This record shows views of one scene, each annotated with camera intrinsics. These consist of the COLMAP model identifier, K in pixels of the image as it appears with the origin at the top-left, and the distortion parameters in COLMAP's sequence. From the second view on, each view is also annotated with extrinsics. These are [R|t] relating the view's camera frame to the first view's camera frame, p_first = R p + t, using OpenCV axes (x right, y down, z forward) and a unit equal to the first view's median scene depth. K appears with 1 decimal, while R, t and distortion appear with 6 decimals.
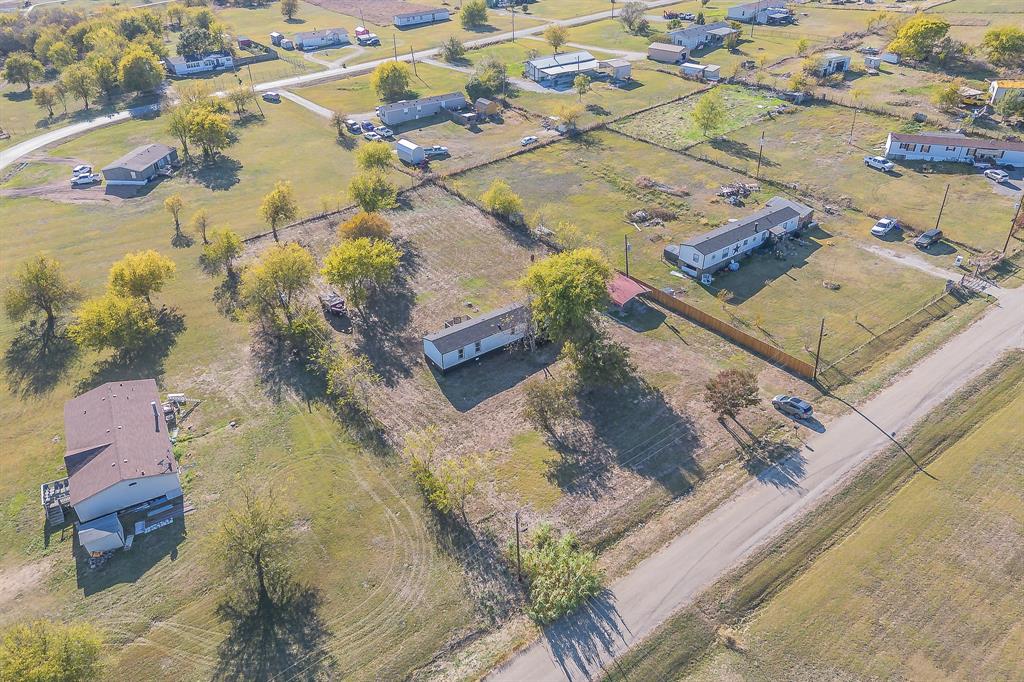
lens RADIAL K [[725.3, 0, 515.3], [0, 725.3, 343.6], [0, 0, 1]] dist [0.075350, -0.082724]
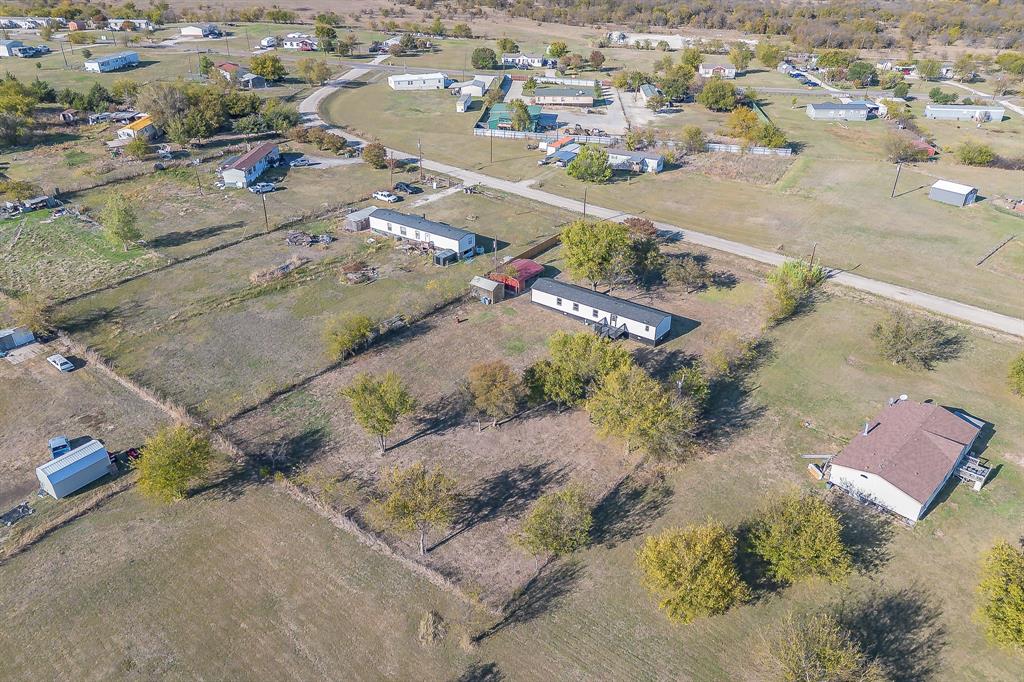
lens RADIAL K [[725.3, 0, 515.3], [0, 725.3, 343.6], [0, 0, 1]] dist [0.075350, -0.082724]
pose [[-0.281778, -0.456251, 0.844060, -1.023504], [0.532672, 0.657298, 0.533123, -0.706638], [-0.798036, 0.599829, 0.057820, 1.104446]]
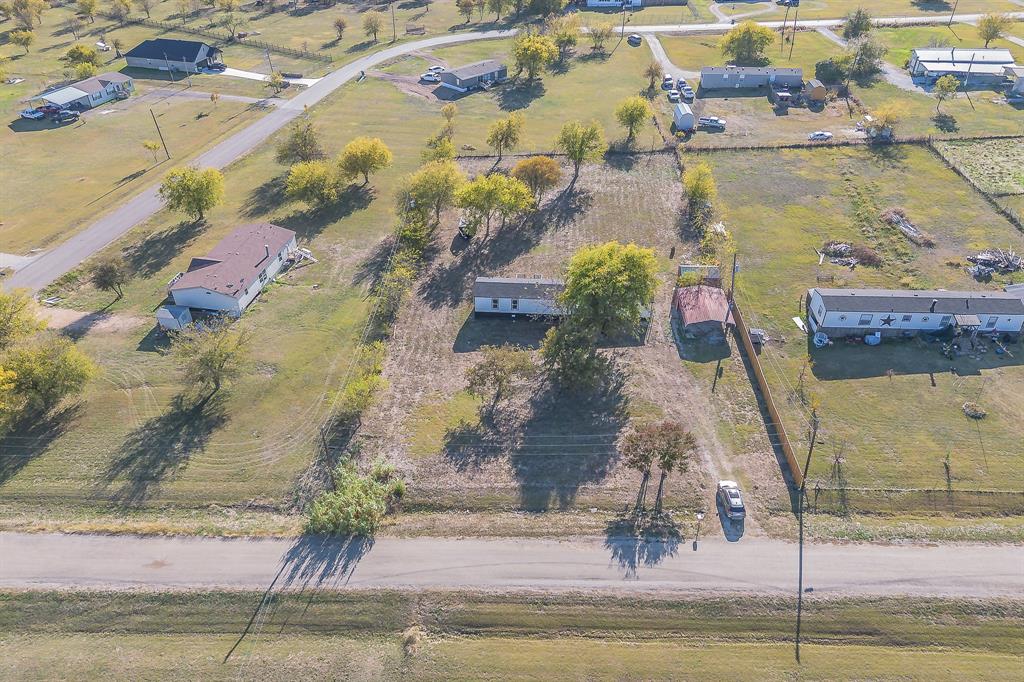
lens RADIAL K [[725.3, 0, 515.3], [0, 725.3, 343.6], [0, 0, 1]] dist [0.075350, -0.082724]
pose [[0.769757, 0.389319, -0.505870, 0.471805], [-0.359394, 0.919263, 0.160596, -0.105418], [0.527551, 0.058187, 0.847528, 0.142558]]
